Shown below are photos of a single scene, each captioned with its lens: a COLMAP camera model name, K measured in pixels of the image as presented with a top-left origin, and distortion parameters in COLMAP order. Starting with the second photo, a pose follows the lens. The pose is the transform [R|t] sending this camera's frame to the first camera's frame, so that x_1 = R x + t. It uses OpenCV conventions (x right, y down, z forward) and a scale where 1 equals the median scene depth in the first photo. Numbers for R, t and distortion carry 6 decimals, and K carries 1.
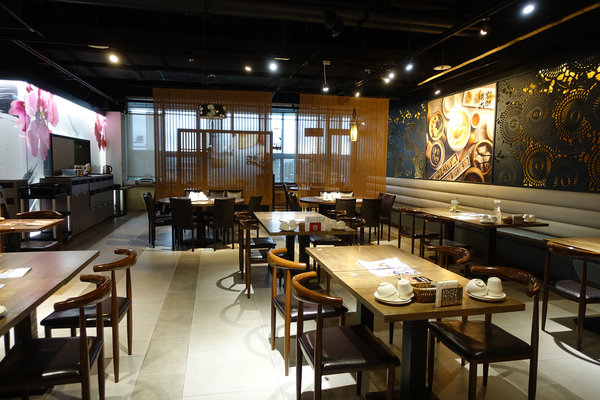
lens RADIAL K [[414.7, 0, 300.2], [0, 414.7, 199.1], [0, 0, 1]] dist [-0.007551, -0.001738]
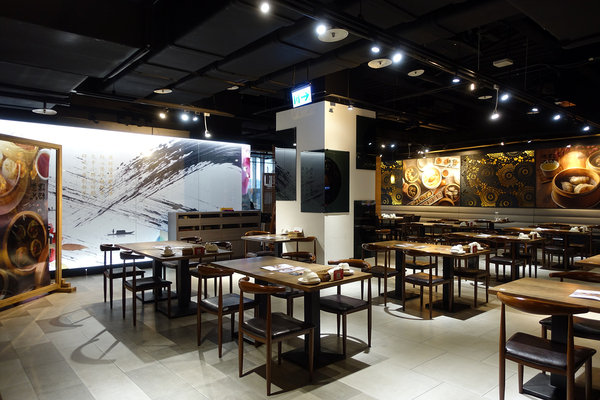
lens RADIAL K [[414.7, 0, 299.8], [0, 414.7, 200.7], [0, 0, 1]] dist [-0.007551, -0.001738]
pose [[0.875845, -0.014412, 0.482377, -1.070395], [0.047702, 0.997244, -0.056816, 0.012135], [-0.480229, 0.072772, 0.874119, -0.334720]]
